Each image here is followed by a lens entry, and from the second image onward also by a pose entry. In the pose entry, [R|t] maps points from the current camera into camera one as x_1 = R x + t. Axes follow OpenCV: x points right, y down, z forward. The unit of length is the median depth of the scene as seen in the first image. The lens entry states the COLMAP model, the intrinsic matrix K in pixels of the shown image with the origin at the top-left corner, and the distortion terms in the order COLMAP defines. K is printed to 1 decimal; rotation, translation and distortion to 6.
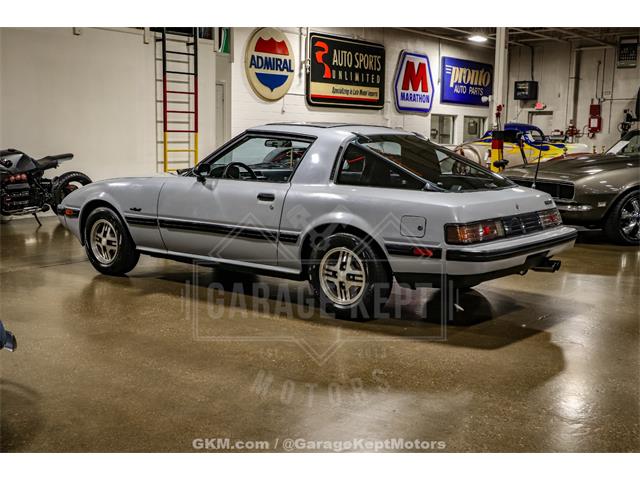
lens RADIAL K [[849.9, 0, 320.0], [0, 849.9, 240.0], [0, 0, 1]] dist [0.012236, 0.053600]
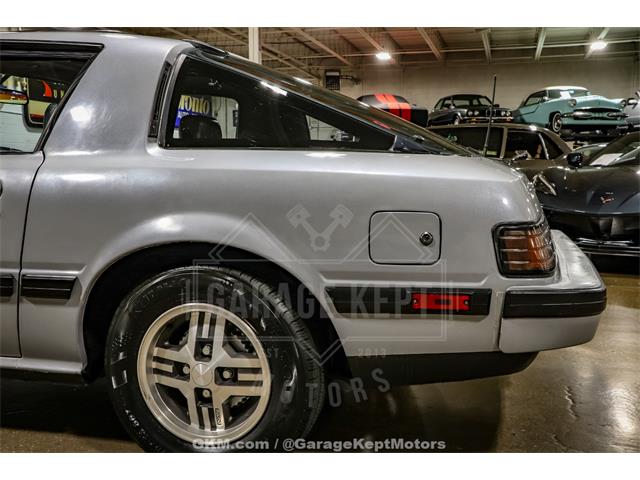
lens RADIAL K [[689.9, 0, 320.0], [0, 689.9, 240.0], [0, 0, 1]] dist [-0.005074, -0.000373]
pose [[0.922975, -0.056846, 0.380639, -0.041444], [0.067104, 0.997652, -0.013721, -0.011774], [-0.378966, 0.038207, 0.924622, 0.659606]]
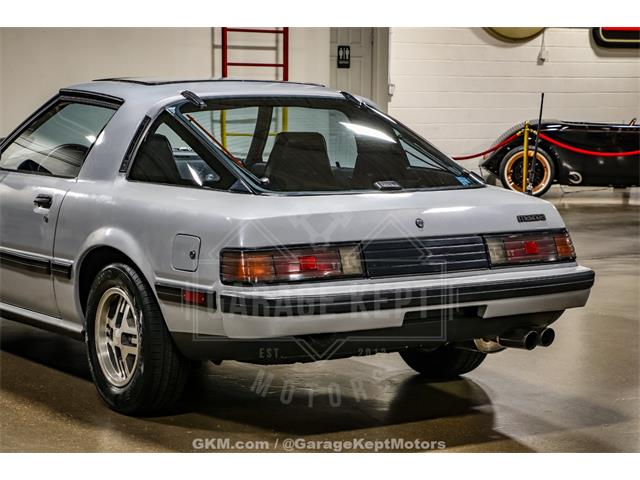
lens RADIAL K [[1560.6, 0, 320.0], [0, 1560.6, 240.0], [0, 0, 1]] dist [0.428295, 0.087691]
pose [[0.947142, 0.019936, -0.320196, 0.490006], [-0.032579, 0.998885, -0.034175, 0.008259], [0.319157, 0.042800, 0.946735, 0.015880]]
